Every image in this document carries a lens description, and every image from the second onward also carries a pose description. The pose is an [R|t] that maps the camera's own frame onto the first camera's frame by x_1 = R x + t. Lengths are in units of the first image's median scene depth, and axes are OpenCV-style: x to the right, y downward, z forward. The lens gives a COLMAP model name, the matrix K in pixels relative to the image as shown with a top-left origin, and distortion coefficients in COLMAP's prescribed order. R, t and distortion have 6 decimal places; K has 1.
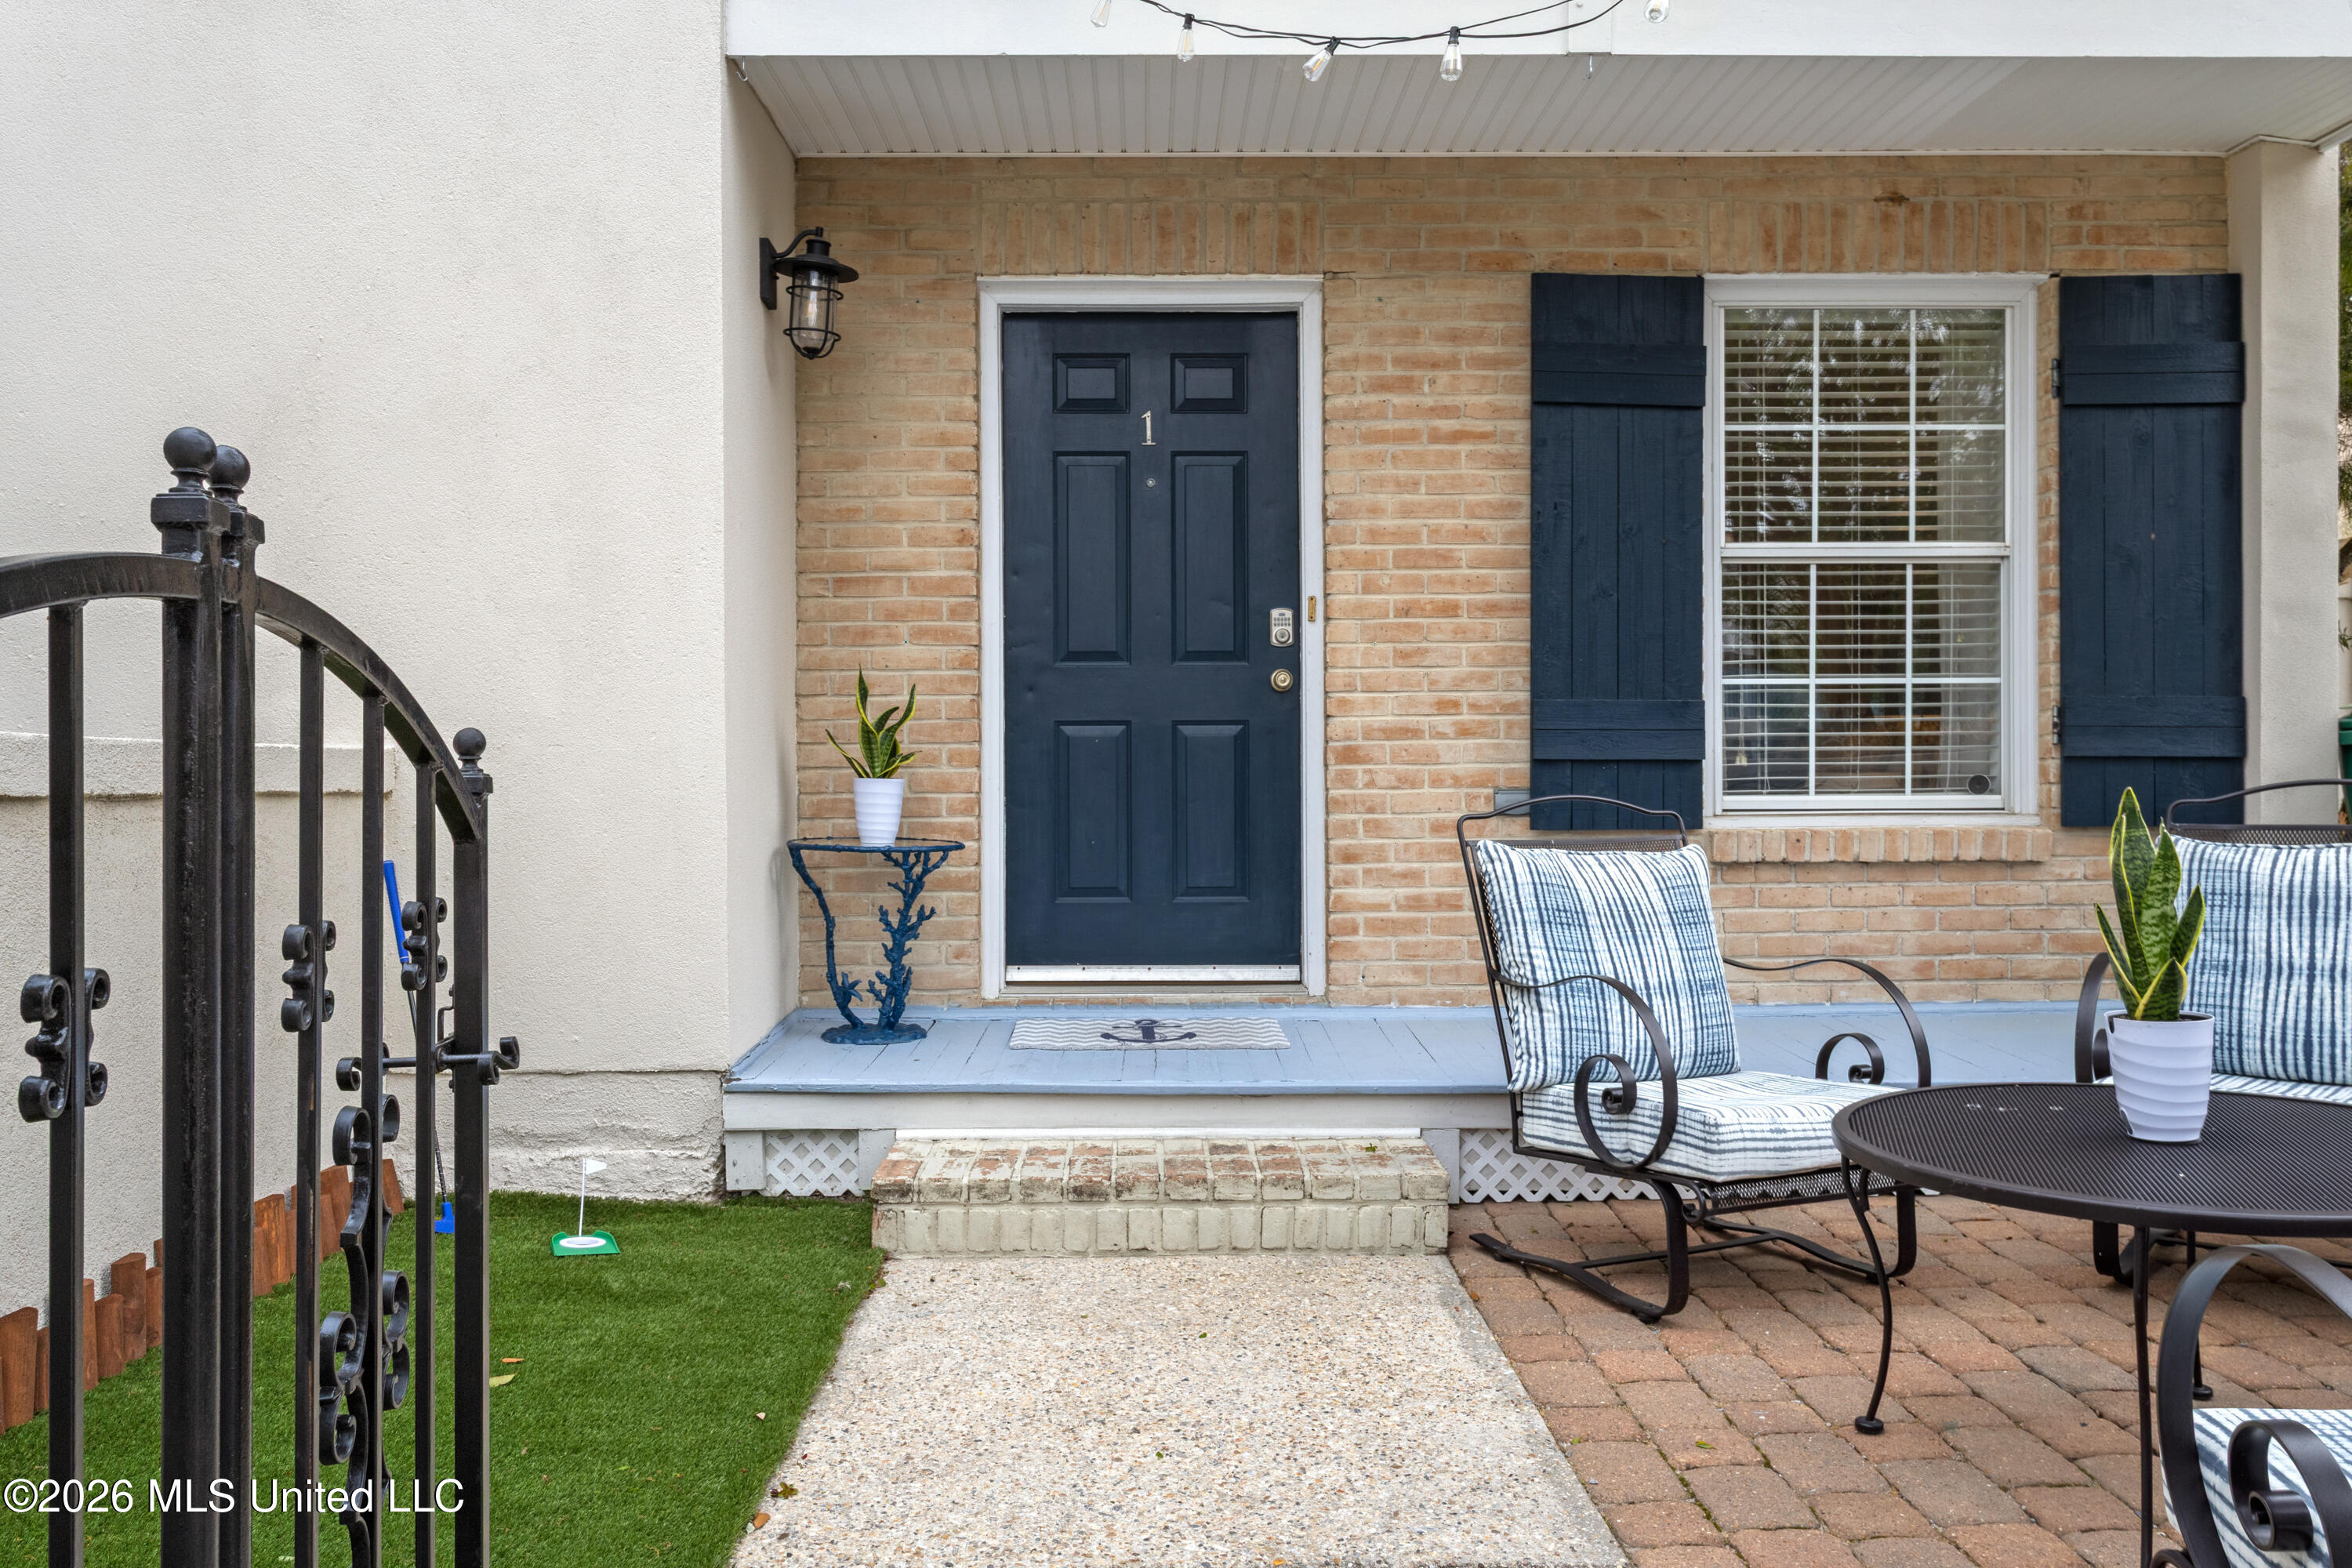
lens RADIAL K [[1733.6, 0, 1173.8], [0, 1733.6, 775.9], [0, 0, 1]] dist [0.000482, 0.002403]
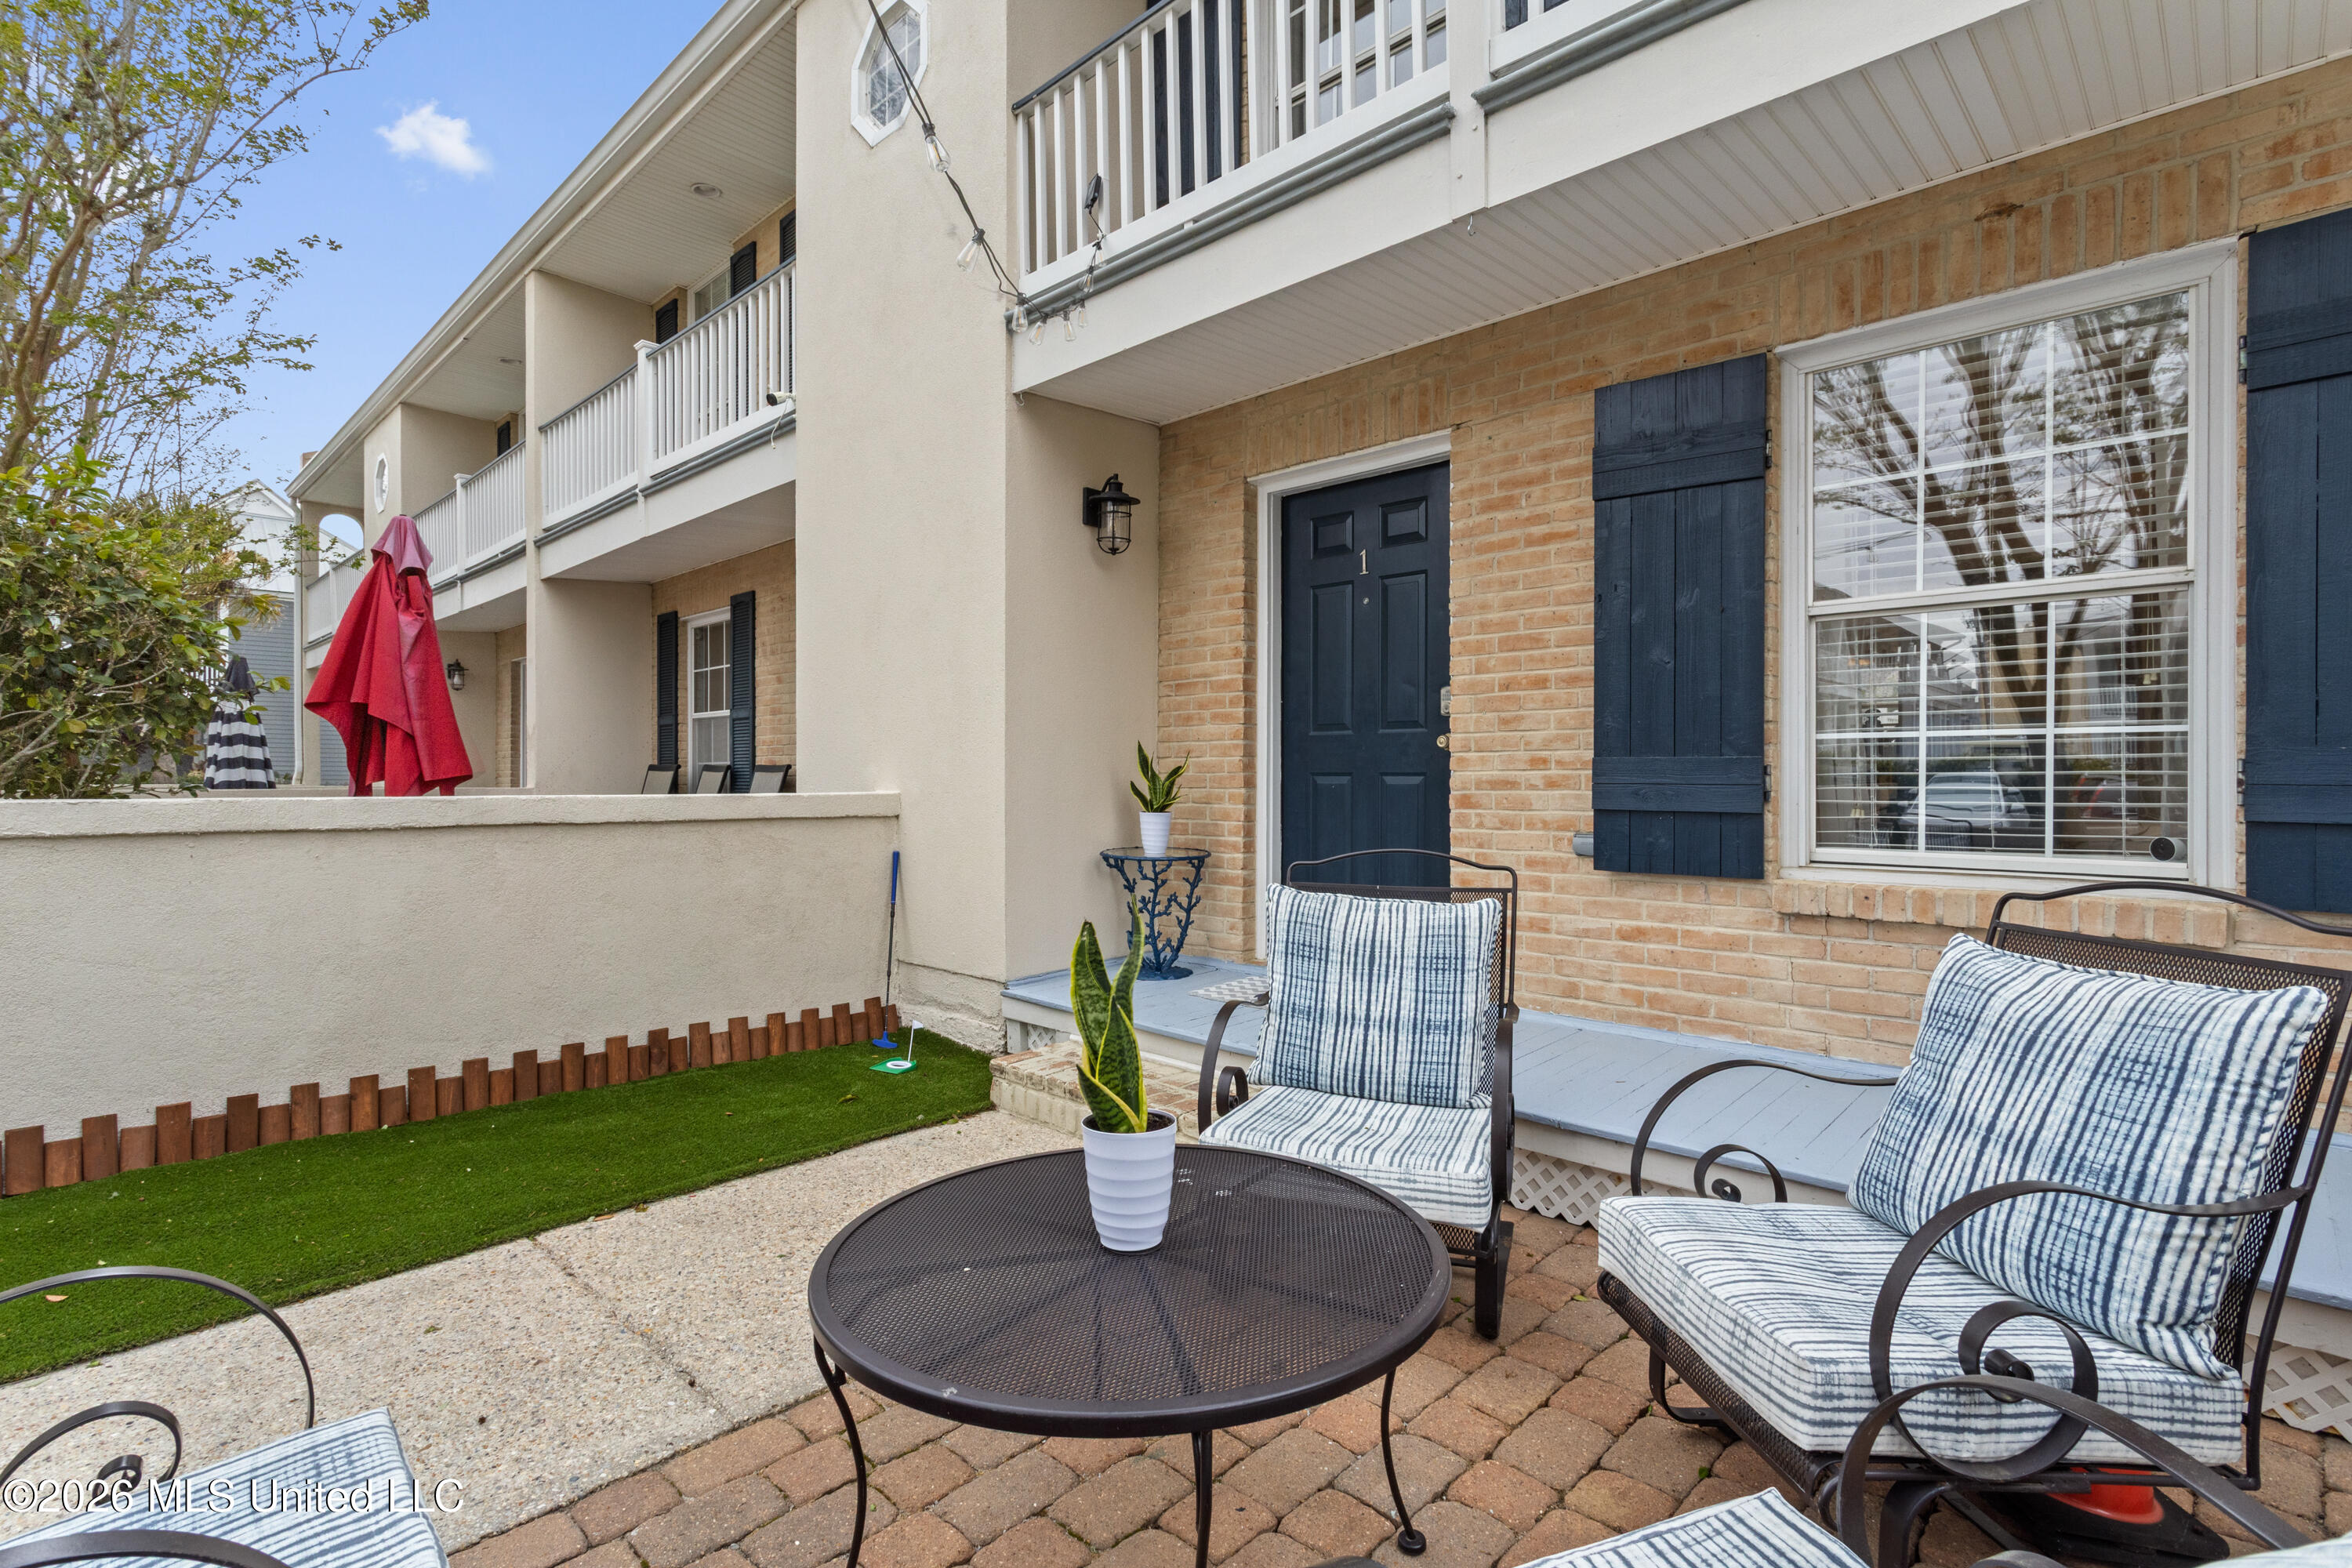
lens RADIAL K [[1095.6, 0, 1174.9], [0, 1095.6, 775.0], [0, 0, 1]] dist [-0.000082, 0.001491]
pose [[0.715882, 0.004313, -0.698208, 0.509802], [-0.004668, 0.999988, 0.001390, -0.031549], [0.698205, 0.002264, 0.715894, 0.275919]]
